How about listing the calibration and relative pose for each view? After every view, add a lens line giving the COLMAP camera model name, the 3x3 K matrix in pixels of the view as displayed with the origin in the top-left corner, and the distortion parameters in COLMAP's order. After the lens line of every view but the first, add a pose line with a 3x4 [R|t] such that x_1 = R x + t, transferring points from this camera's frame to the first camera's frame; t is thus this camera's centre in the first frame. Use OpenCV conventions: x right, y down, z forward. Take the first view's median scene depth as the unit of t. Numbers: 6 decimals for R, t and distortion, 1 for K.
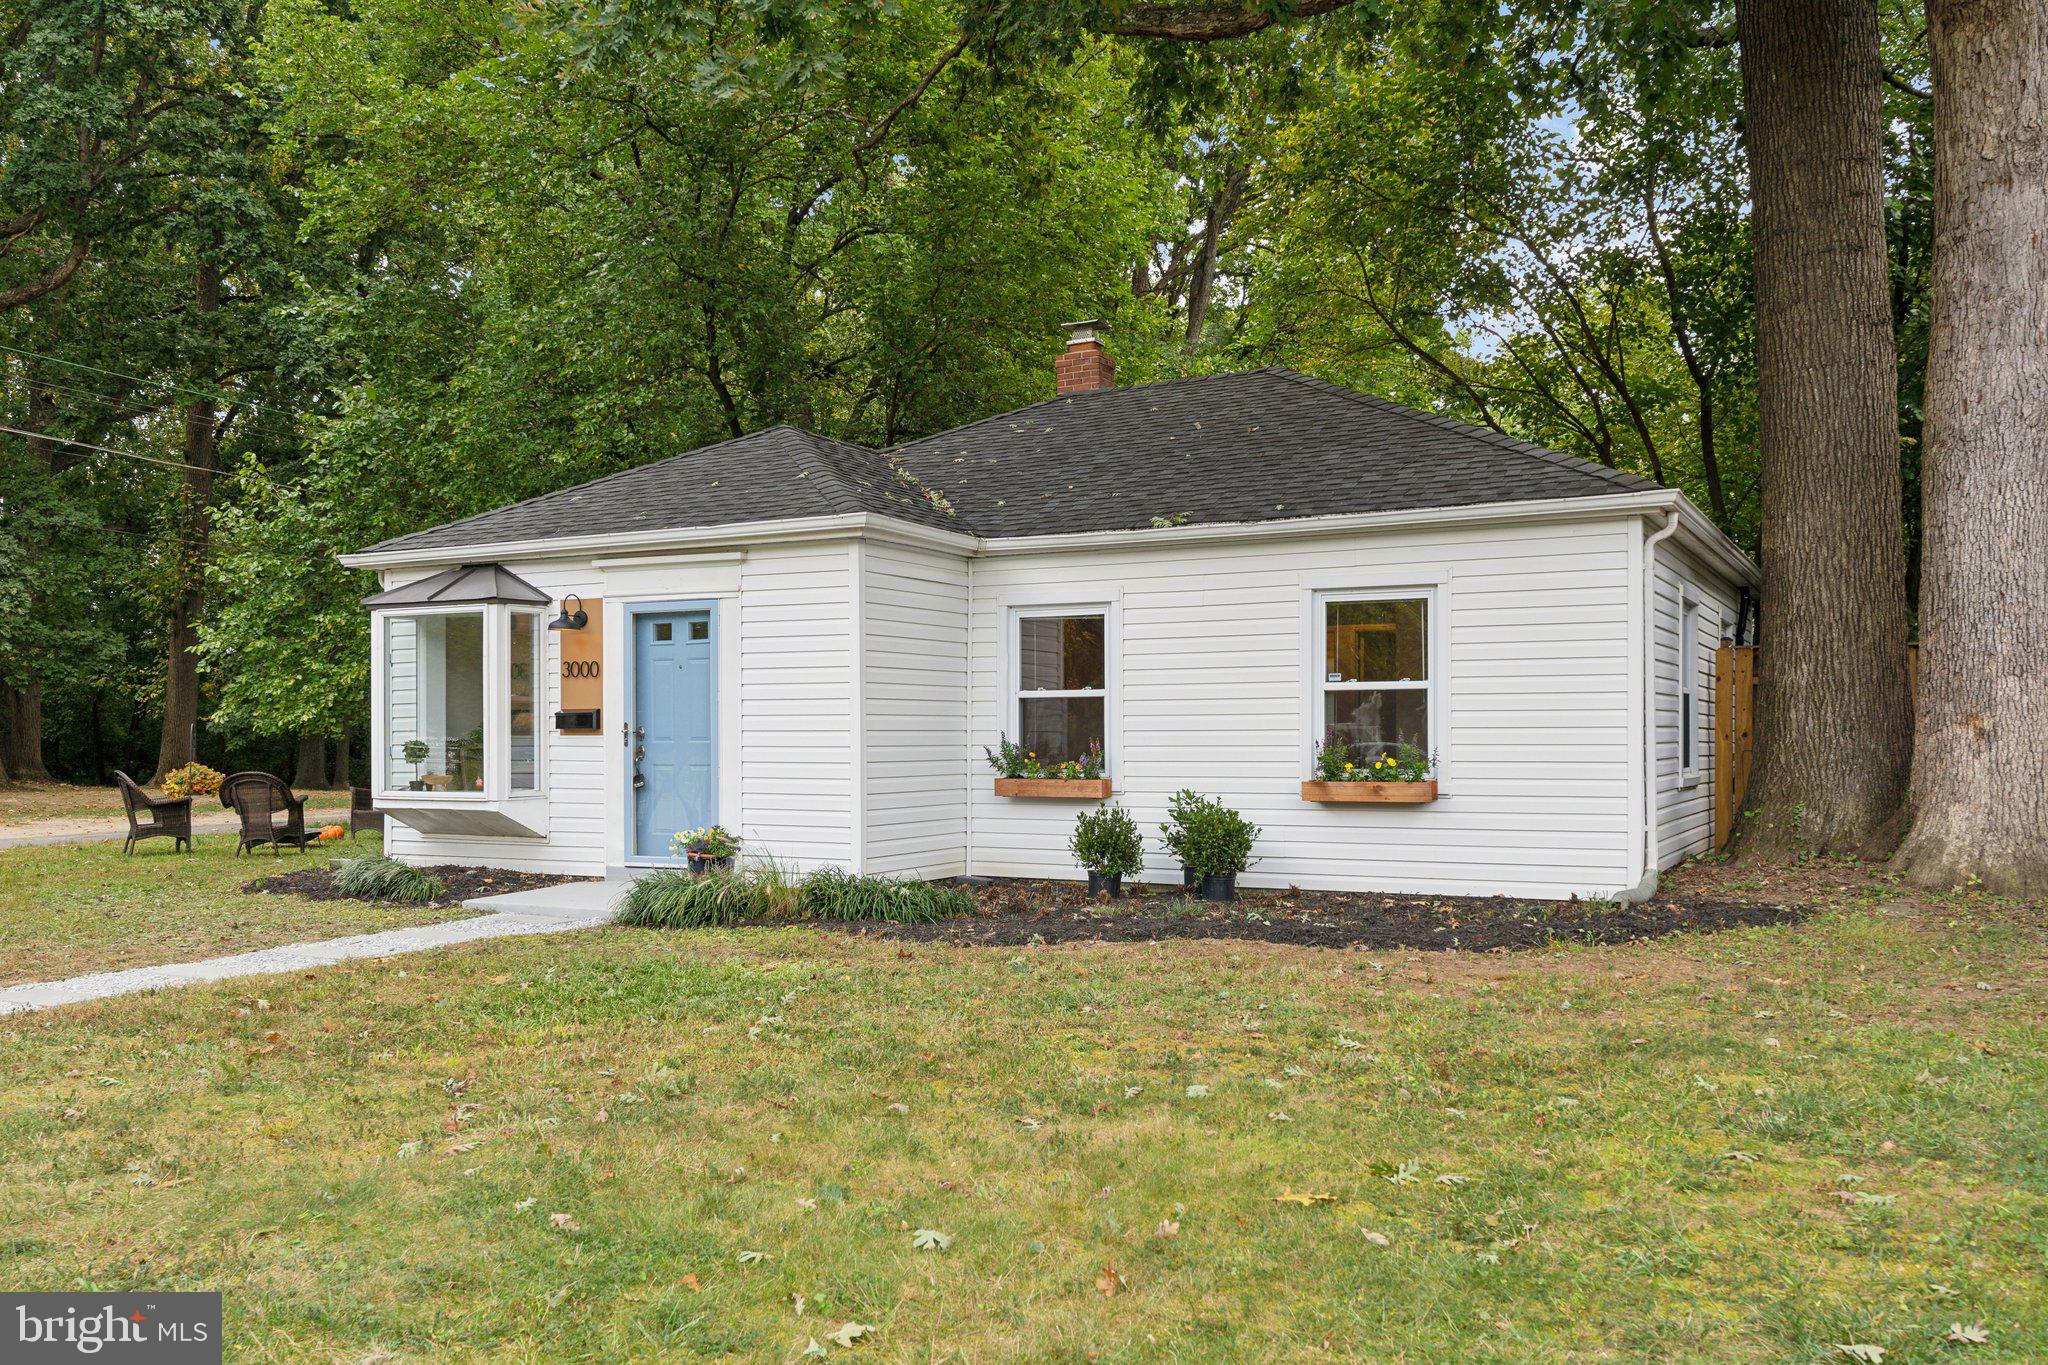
lens RADIAL K [[1642.4, 0, 1024.0], [0, 1642.4, 682.5], [0, 0, 1]] dist [-0.002308, -0.000698]
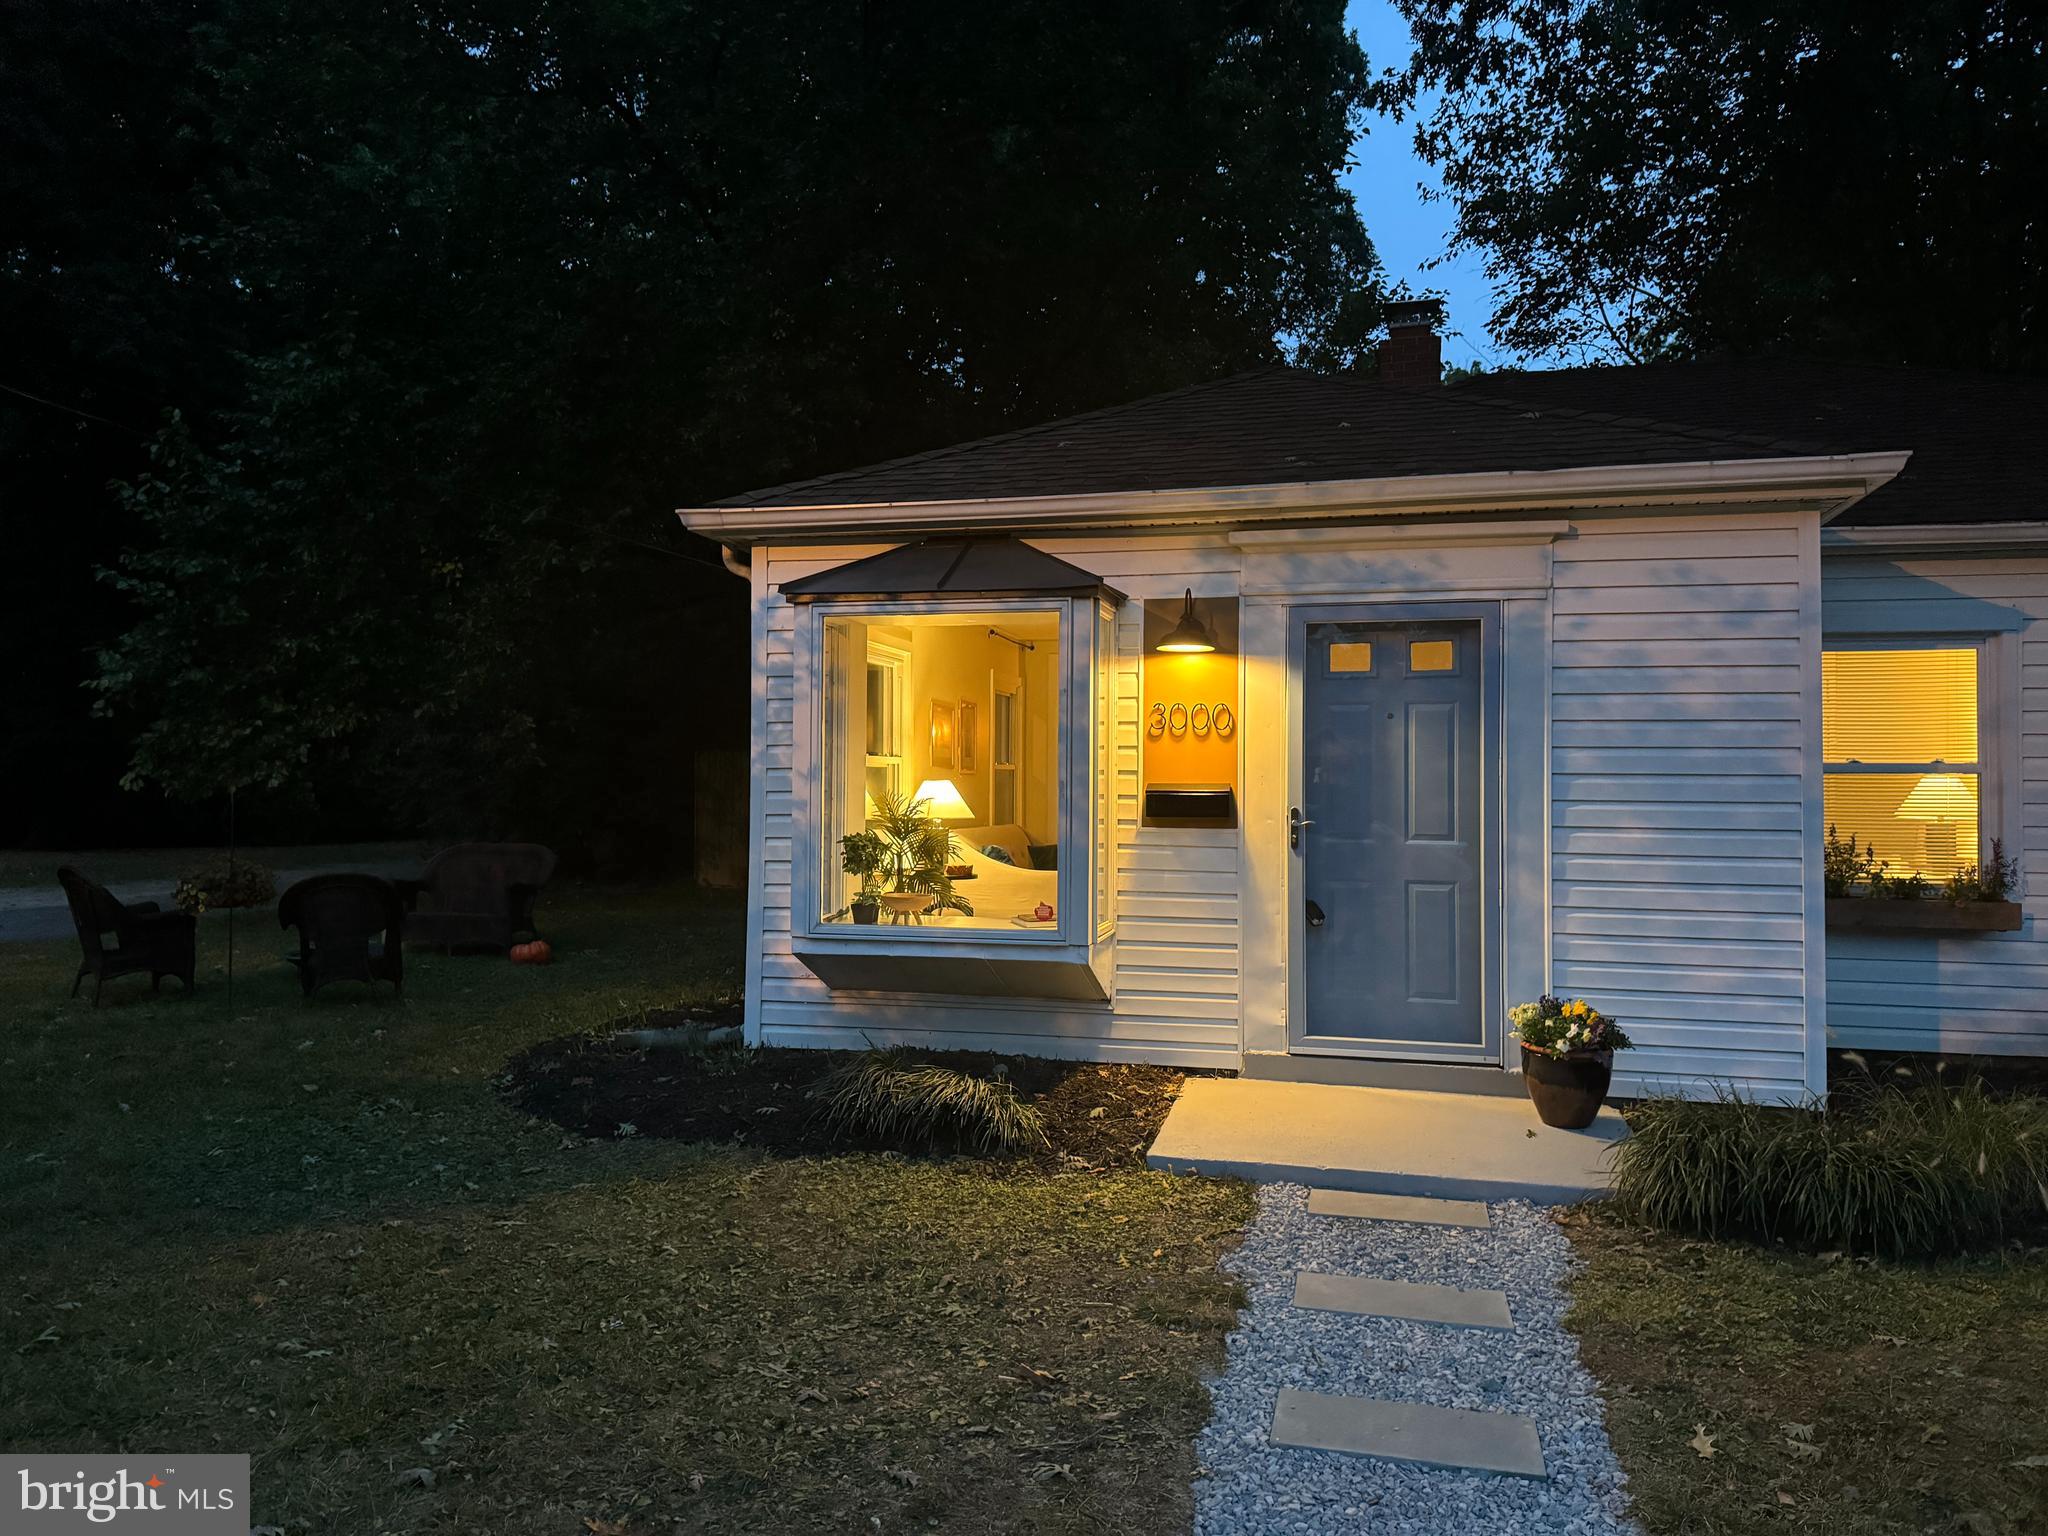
lens RADIAL K [[1442.1, 0, 969.7], [0, 1442.1, 770.6], [0, 0, 1]] dist [-0.155561, 0.268803]
pose [[0.970572, -0.013708, 0.240421, -0.309628], [0.003882, 0.999139, 0.041295, -0.007539], [-0.240780, -0.039146, 0.969790, 0.347761]]
